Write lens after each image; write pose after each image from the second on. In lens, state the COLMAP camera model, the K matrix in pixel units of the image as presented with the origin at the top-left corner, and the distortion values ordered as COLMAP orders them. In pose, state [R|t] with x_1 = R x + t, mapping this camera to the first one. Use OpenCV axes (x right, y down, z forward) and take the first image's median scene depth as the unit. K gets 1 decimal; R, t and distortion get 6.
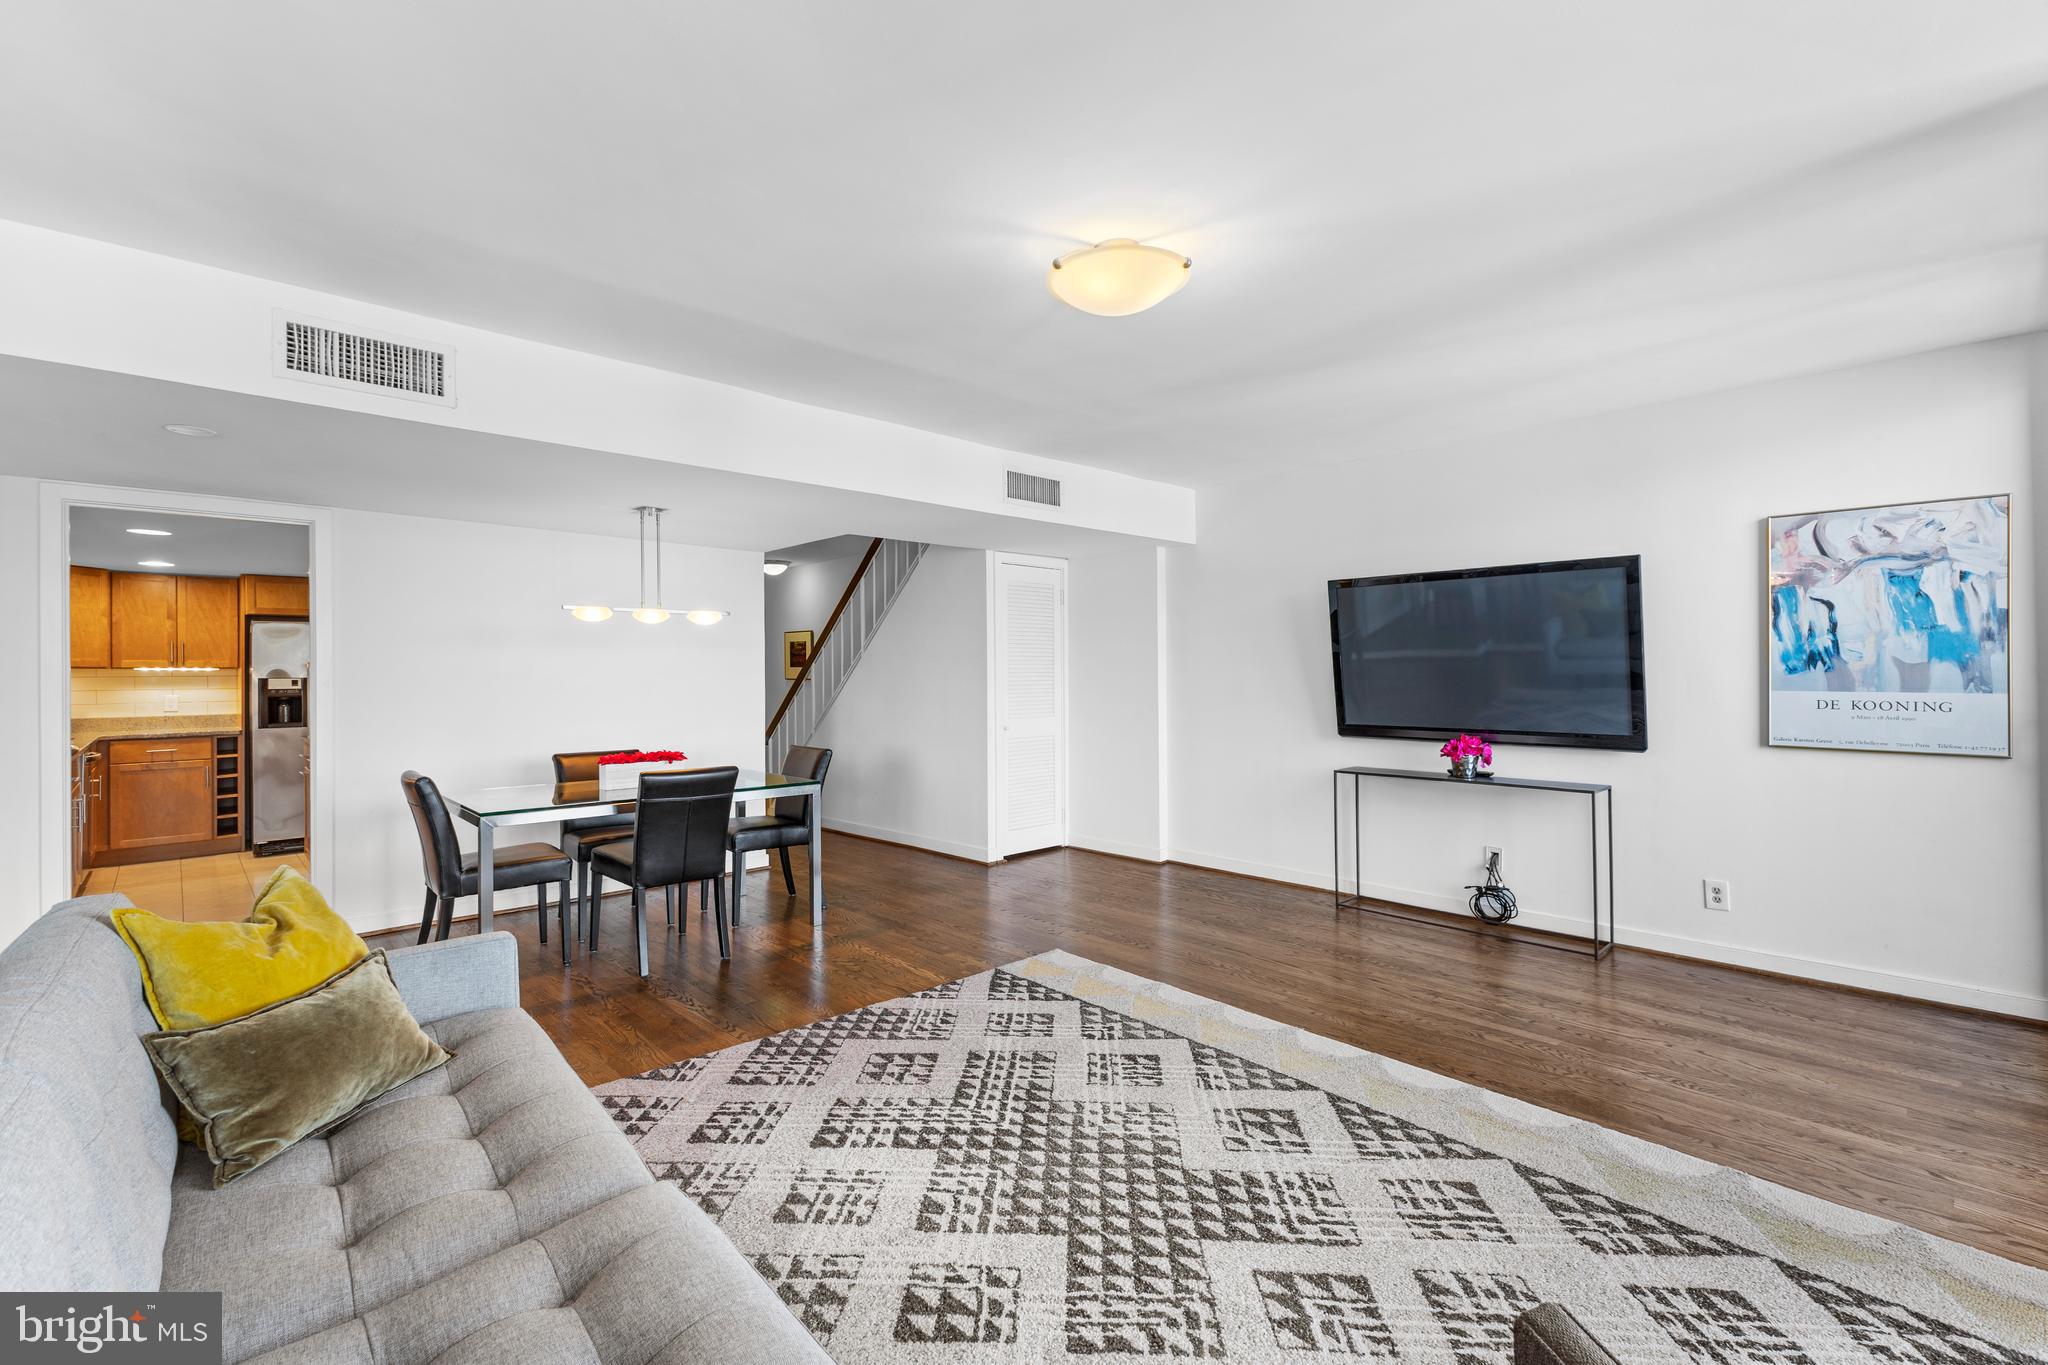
lens RADIAL K [[893.6, 0, 1022.2], [0, 893.6, 675.2], [0, 0, 1]] dist [0.004083, -0.001961]
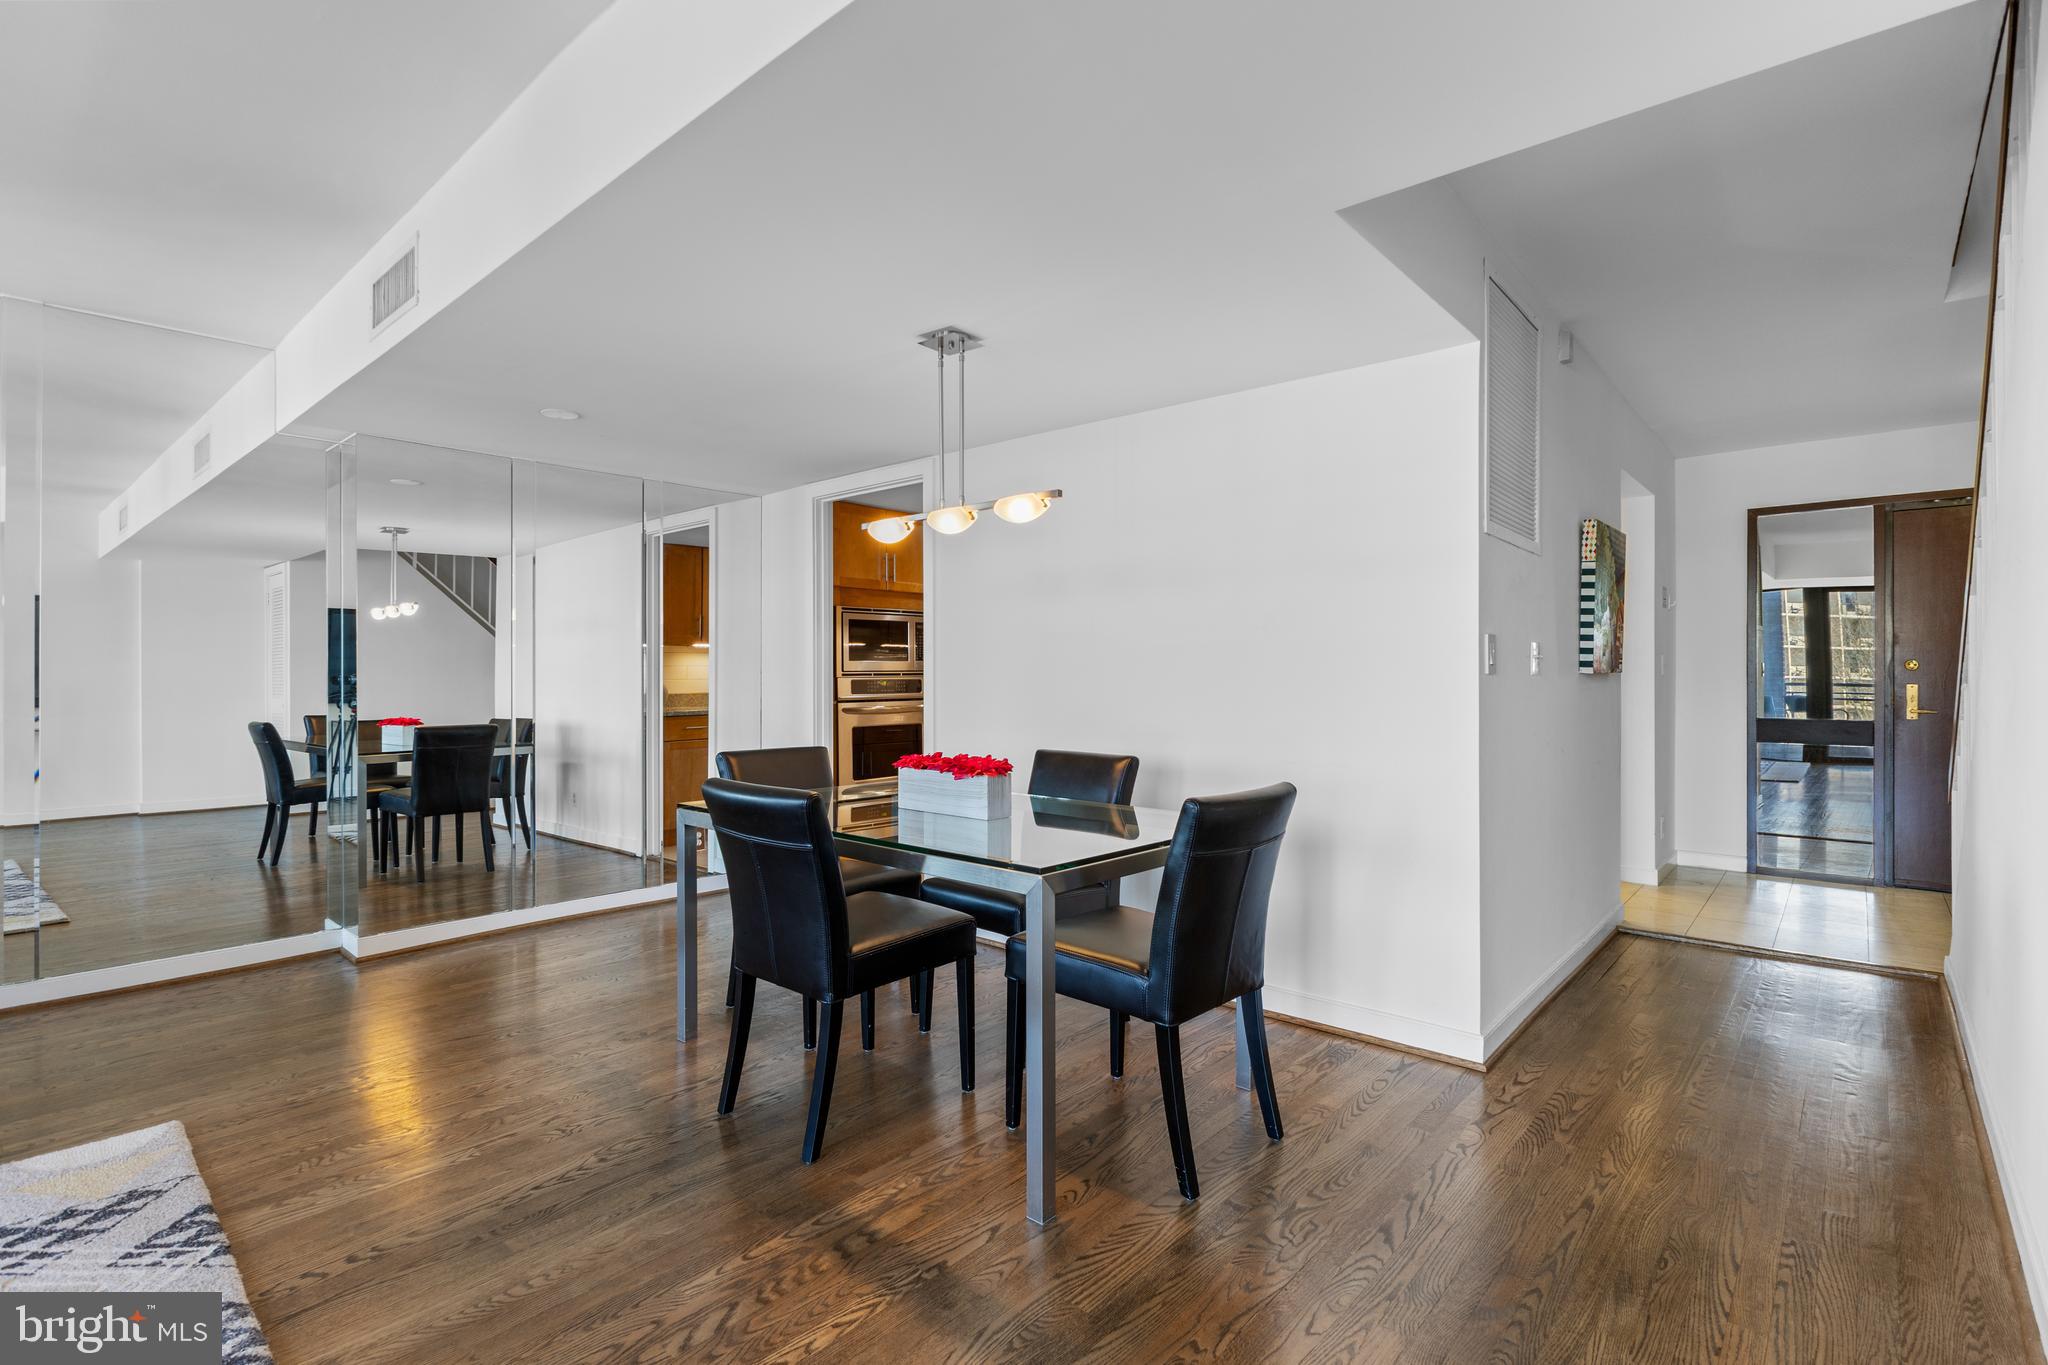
lens RADIAL K [[970.5, 0, 1027.9], [0, 970.5, 675.0], [0, 0, 1]] dist [0.000098, -0.000557]
pose [[0.097124, 0.007965, -0.995240, 0.413695], [-0.004184, 0.999962, 0.007594, 0.053543], [0.995263, 0.003426, 0.097154, 1.847871]]
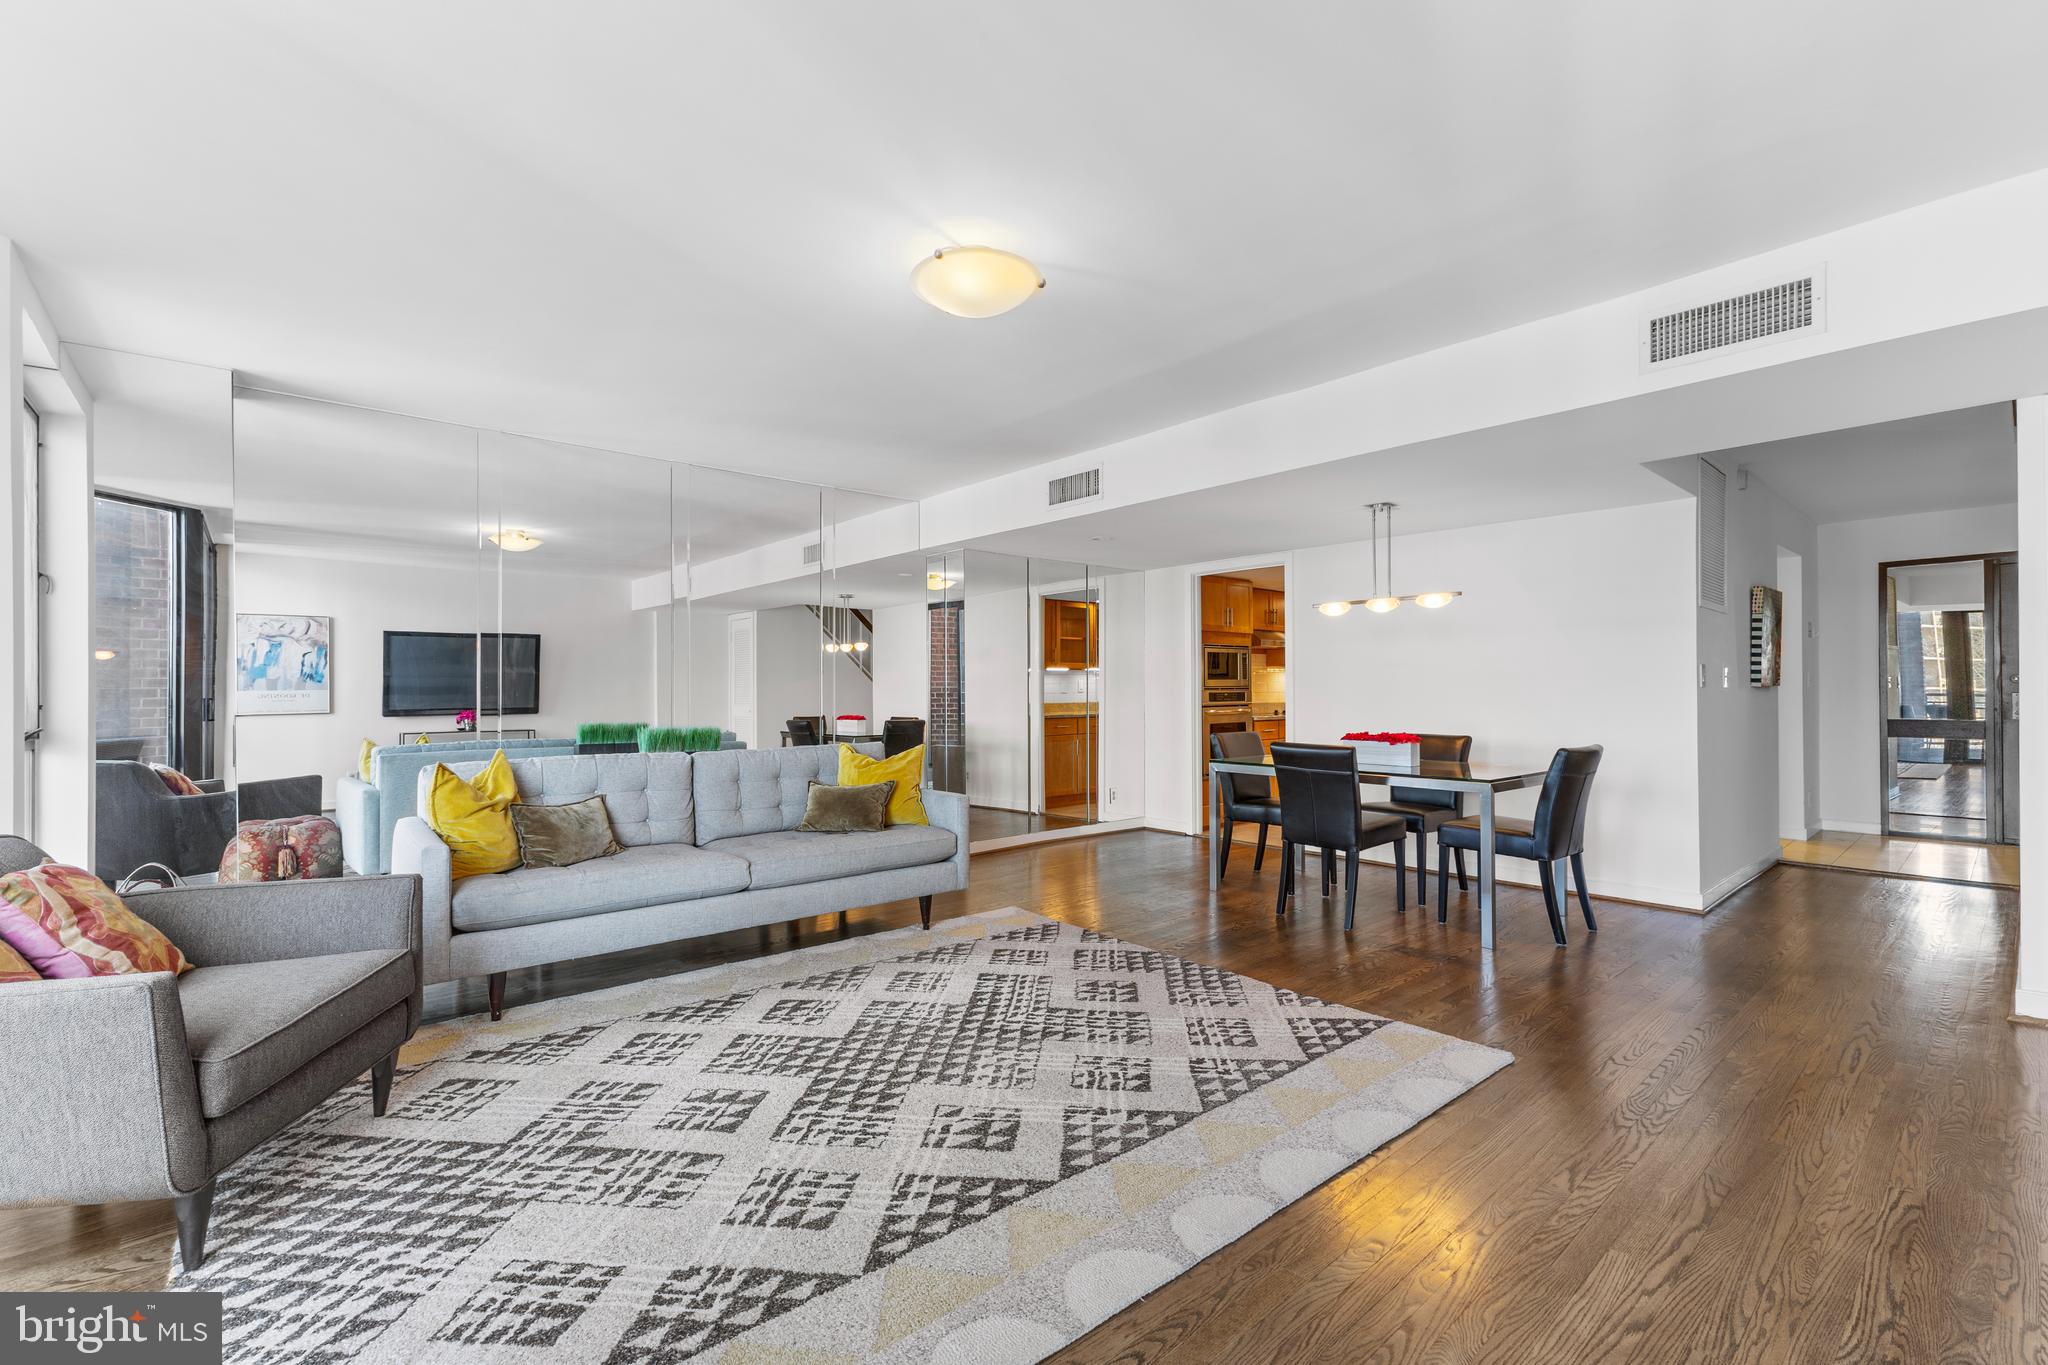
lens RADIAL K [[893.6, 0, 1015.8], [0, 893.6, 683.3], [0, 0, 1]] dist [0.004083, -0.001961]
pose [[-0.042414, 0.000408, -0.999100, 1.256371], [0.000956, 0.999999, 0.000368, 0.048699], [0.999100, -0.000939, -0.042414, 1.141572]]
